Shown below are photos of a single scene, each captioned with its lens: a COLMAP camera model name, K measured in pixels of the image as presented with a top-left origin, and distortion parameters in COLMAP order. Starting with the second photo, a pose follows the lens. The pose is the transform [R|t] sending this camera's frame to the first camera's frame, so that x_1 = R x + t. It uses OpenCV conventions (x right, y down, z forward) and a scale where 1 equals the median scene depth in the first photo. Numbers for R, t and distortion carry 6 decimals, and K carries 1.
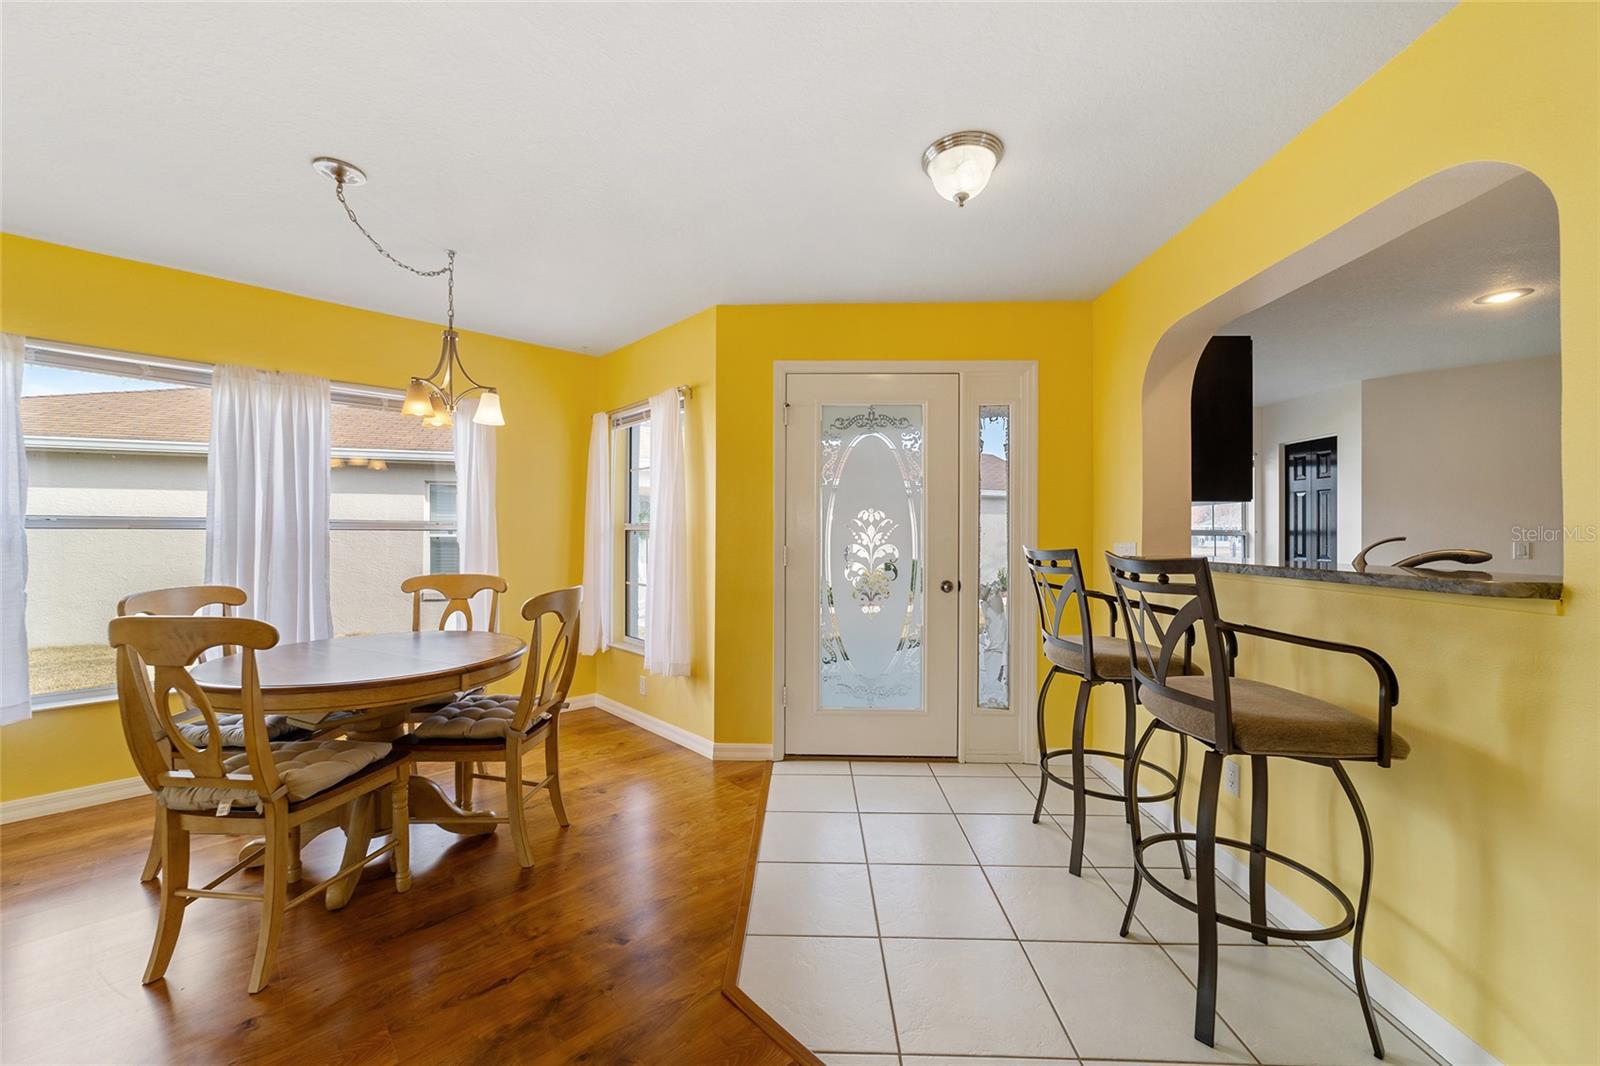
lens RADIAL K [[601.4, 0, 796.8], [0, 601.4, 530.9], [0, 0, 1]] dist [-0.002126, -0.000059]
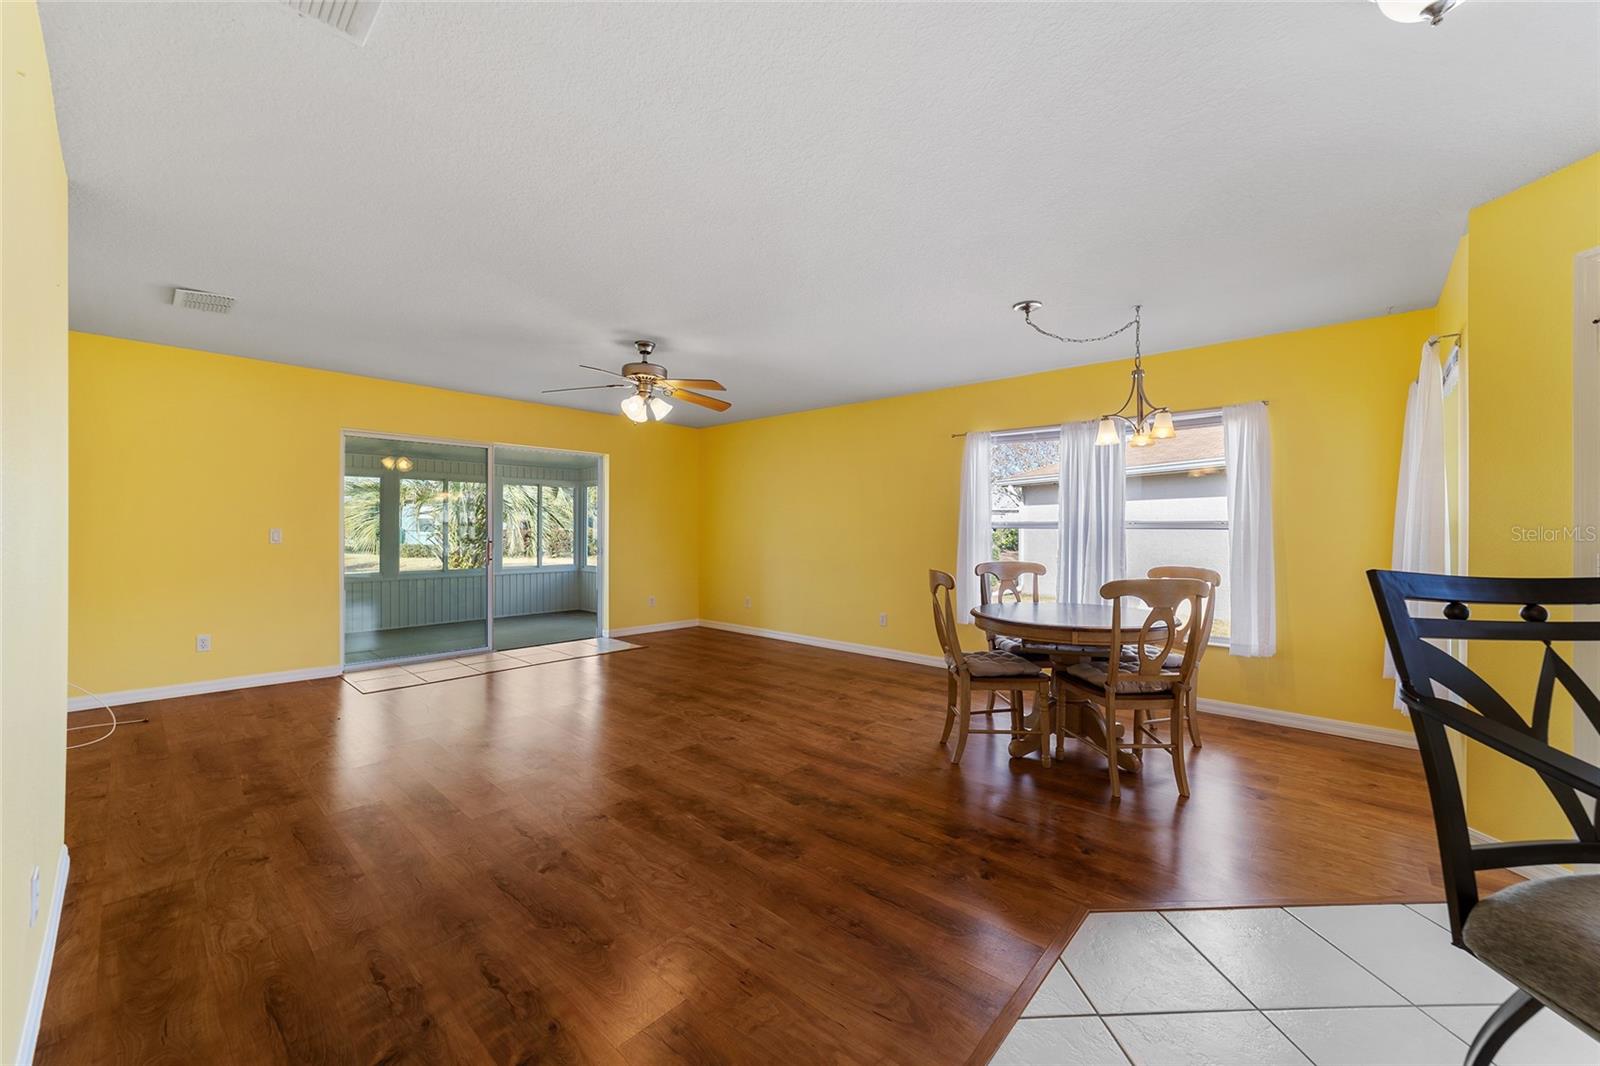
lens RADIAL K [[608.9, 0, 797.5], [0, 608.9, 528.9], [0, 0, 1]] dist [-0.002399, 0.000595]
pose [[0.080394, -0.005813, -0.996746, 0.581896], [0.009122, 0.999945, -0.005096, -0.000257], [0.996721, -0.008683, 0.080443, 0.173741]]
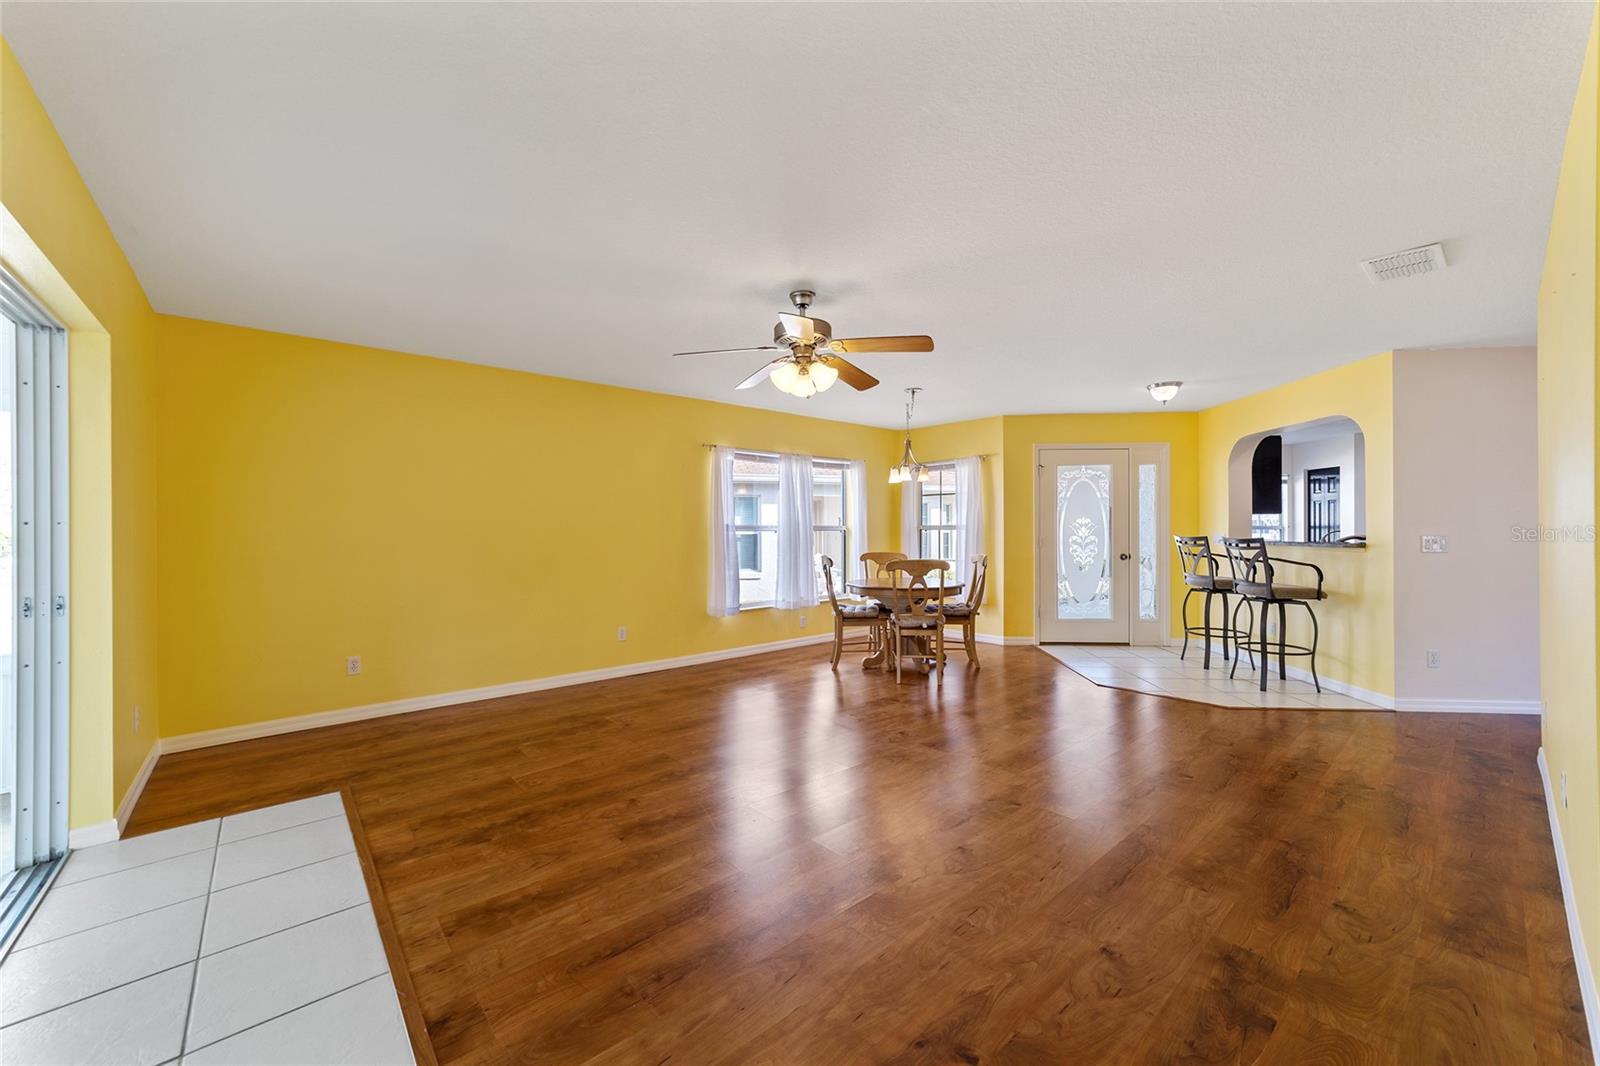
lens RADIAL K [[608.9, 0, 797.5], [0, 608.9, 528.9], [0, 0, 1]] dist [-0.002399, 0.000595]
pose [[0.999282, -0.008635, -0.036903, -0.826915], [0.008806, 0.999951, 0.004489, -0.019632], [0.036863, -0.004811, 0.999309, -1.147986]]
